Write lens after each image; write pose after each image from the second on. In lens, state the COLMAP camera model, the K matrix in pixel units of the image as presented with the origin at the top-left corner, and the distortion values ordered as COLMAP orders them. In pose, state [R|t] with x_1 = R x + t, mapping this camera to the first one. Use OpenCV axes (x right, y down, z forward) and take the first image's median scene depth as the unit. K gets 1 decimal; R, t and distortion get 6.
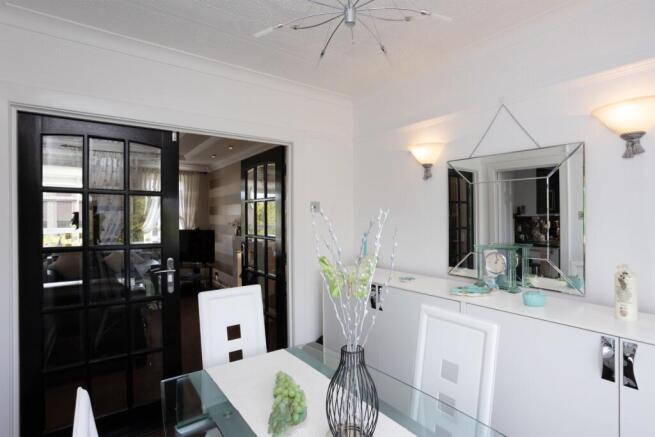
lens RADIAL K [[329.2, 0, 327.5], [0, 329.2, 218.5], [0, 0, 1]] dist [-0.001277, -0.000054]
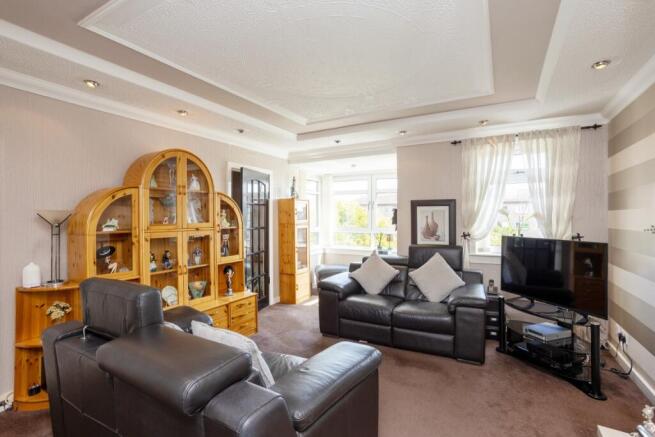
lens RADIAL K [[316.7, 0, 327.5], [0, 316.7, 218.5], [0, 0, 1]] dist [-0.000119, 0.000070]
pose [[0.431218, 0.006094, -0.902227, -0.116945], [0.002816, 0.999963, 0.008100, -0.002359], [0.902244, -0.006033, 0.431185, 0.447515]]
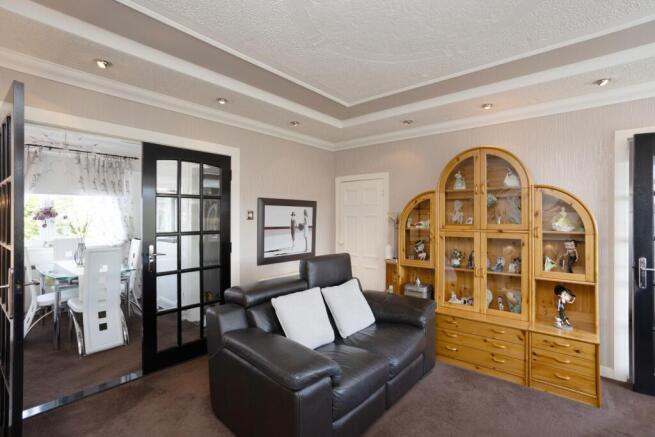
lens RADIAL K [[329.2, 0, 327.5], [0, 329.2, 218.5], [0, 0, 1]] dist [-0.001277, -0.000054]
pose [[-0.966079, 0.002130, -0.258236, -0.598934], [0.002441, 0.999997, -0.000883, 0.004187], [0.258234, -0.001483, -0.966081, 1.484741]]
